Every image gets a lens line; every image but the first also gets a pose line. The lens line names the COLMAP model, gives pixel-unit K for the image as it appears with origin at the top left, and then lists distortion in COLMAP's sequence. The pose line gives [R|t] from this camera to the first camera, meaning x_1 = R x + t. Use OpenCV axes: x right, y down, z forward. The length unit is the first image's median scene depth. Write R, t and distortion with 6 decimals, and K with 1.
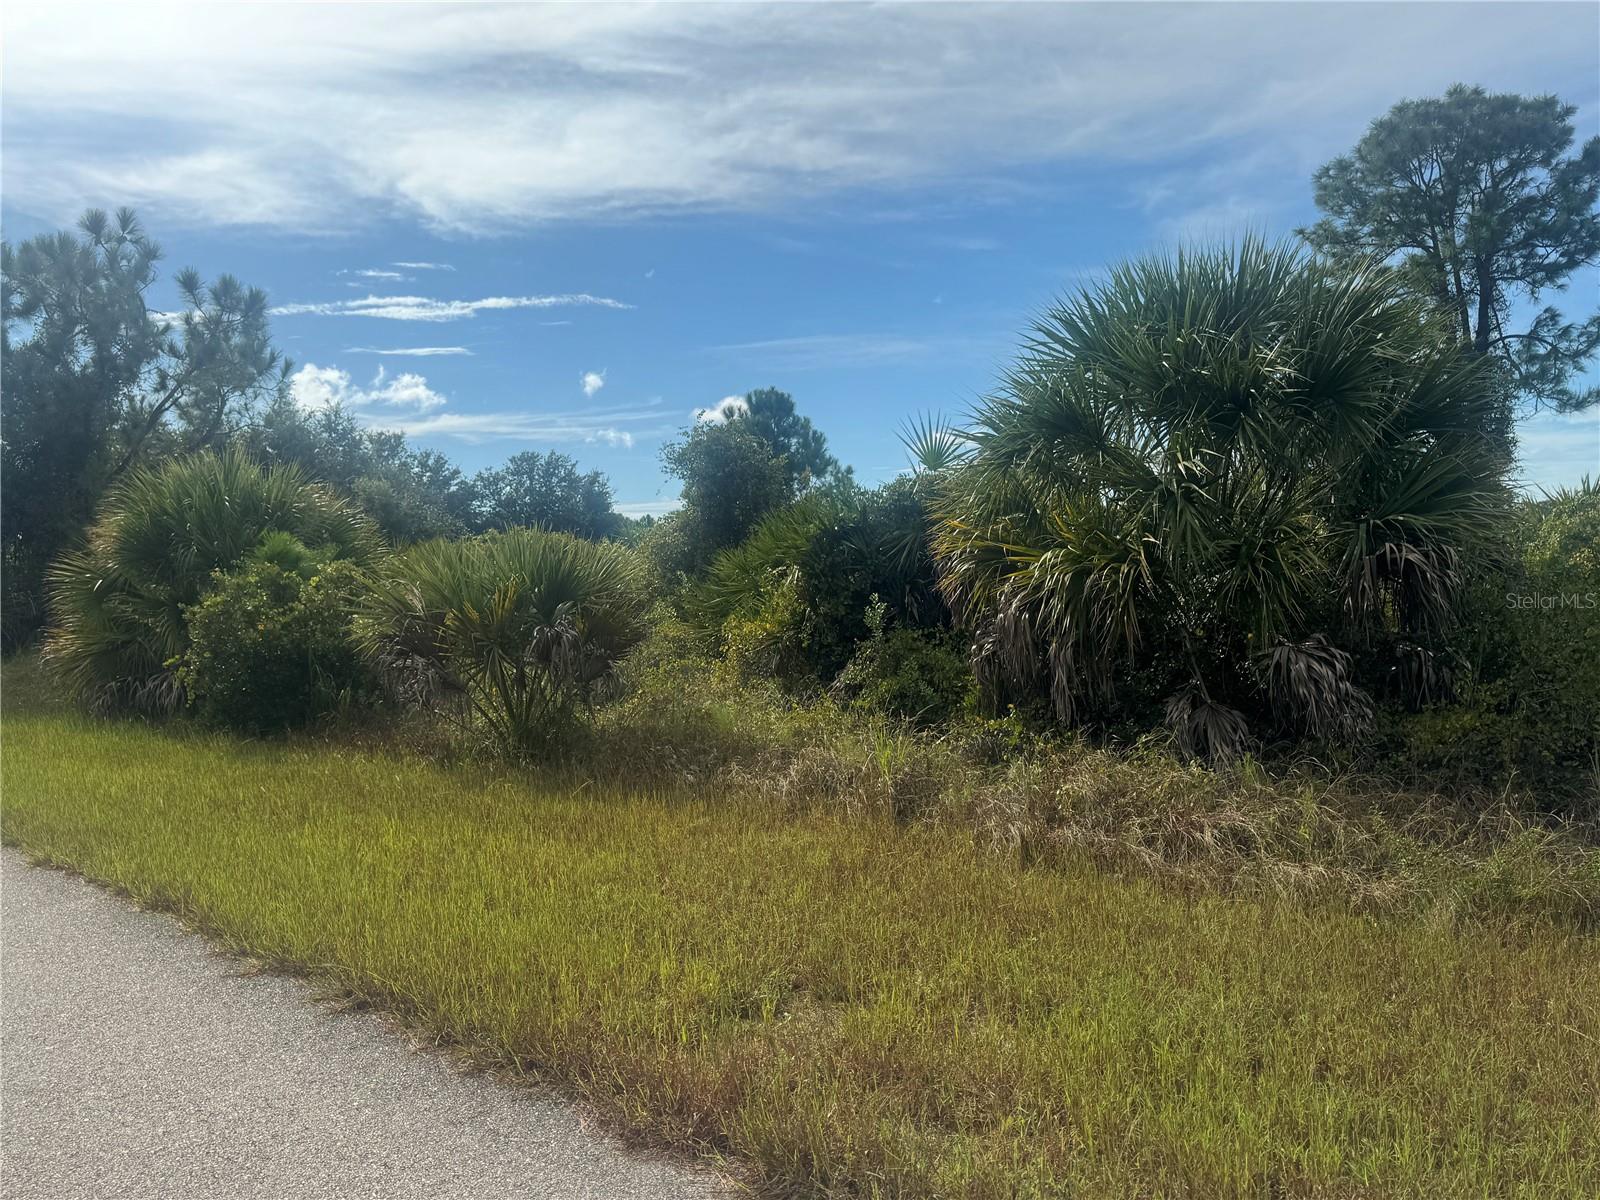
lens RADIAL K [[1245.7, 0, 800.0], [0, 1245.7, 600.0], [0, 0, 1]] dist [0.108356, -0.192625]
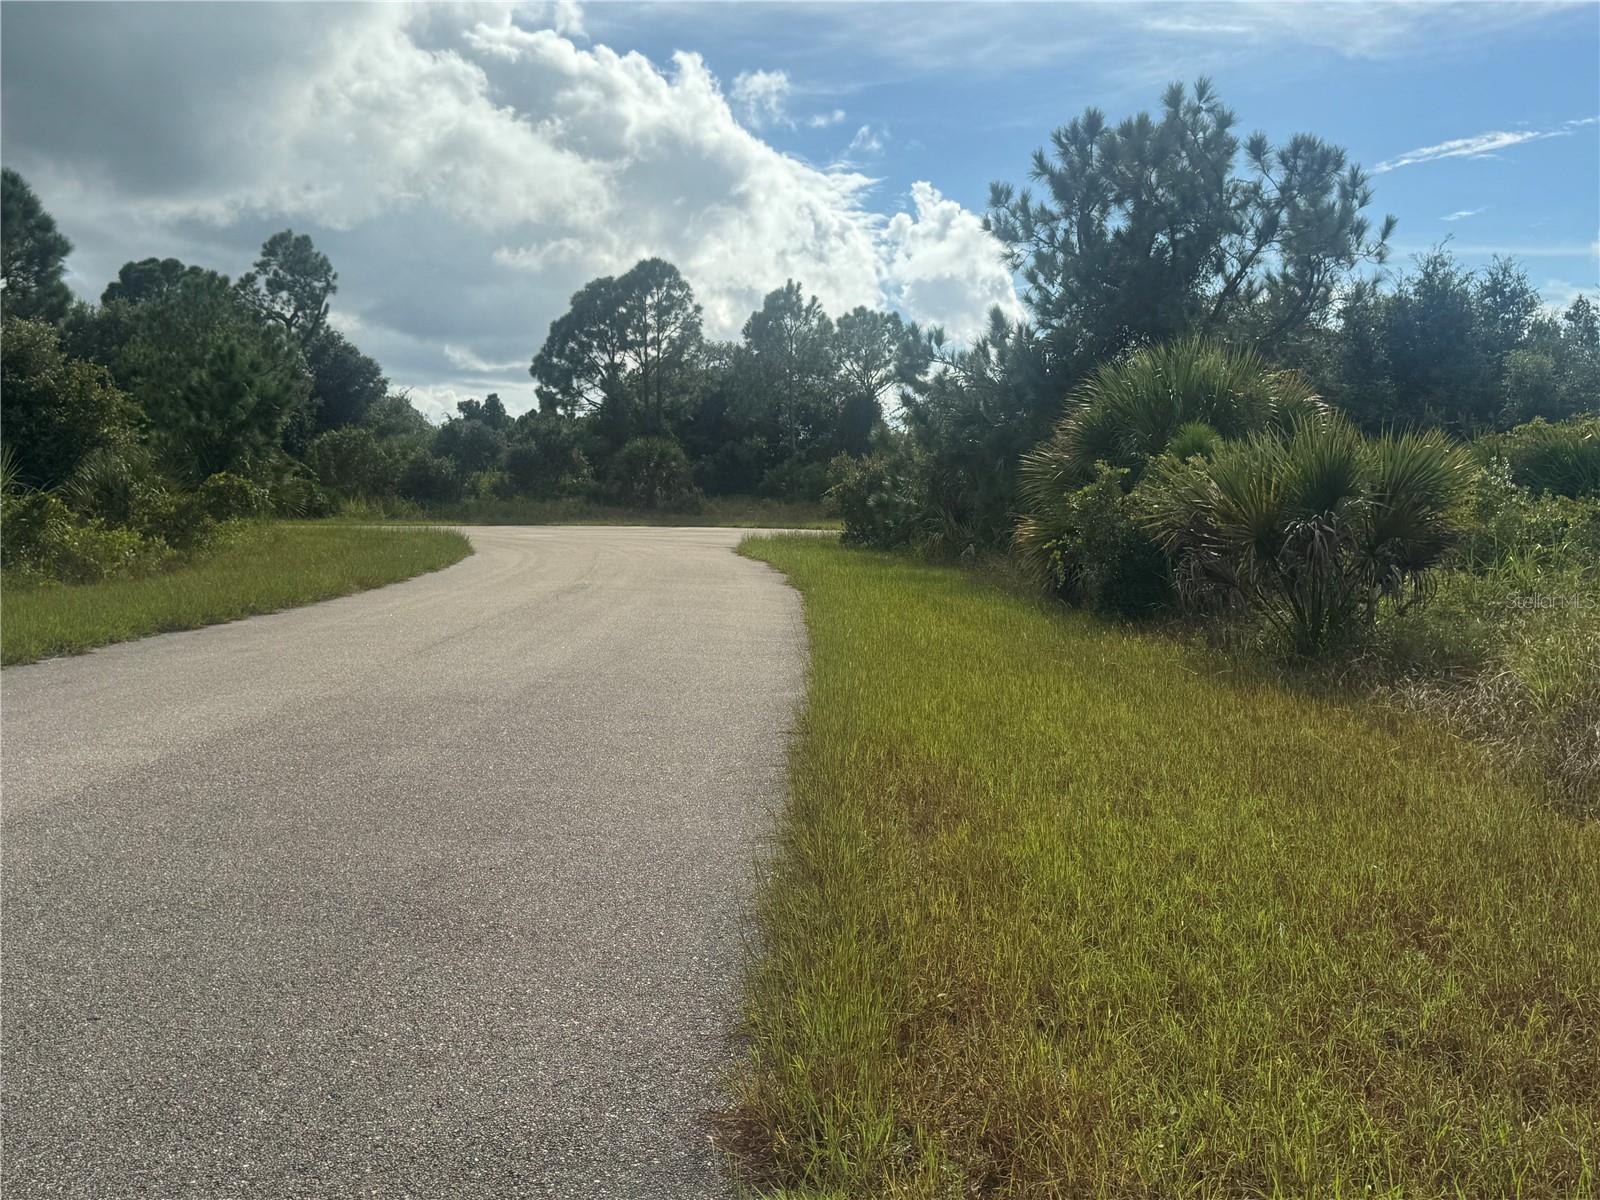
lens RADIAL K [[1643.7, 0, 791.8], [0, 1643.7, 621.5], [0, 0, 1]] dist [0.197227, -0.483260]
pose [[0.654735, 0.086657, -0.750875, 0.246576], [-0.037853, 0.995919, 0.081931, 0.003284], [0.754910, -0.025220, 0.655343, -0.057573]]
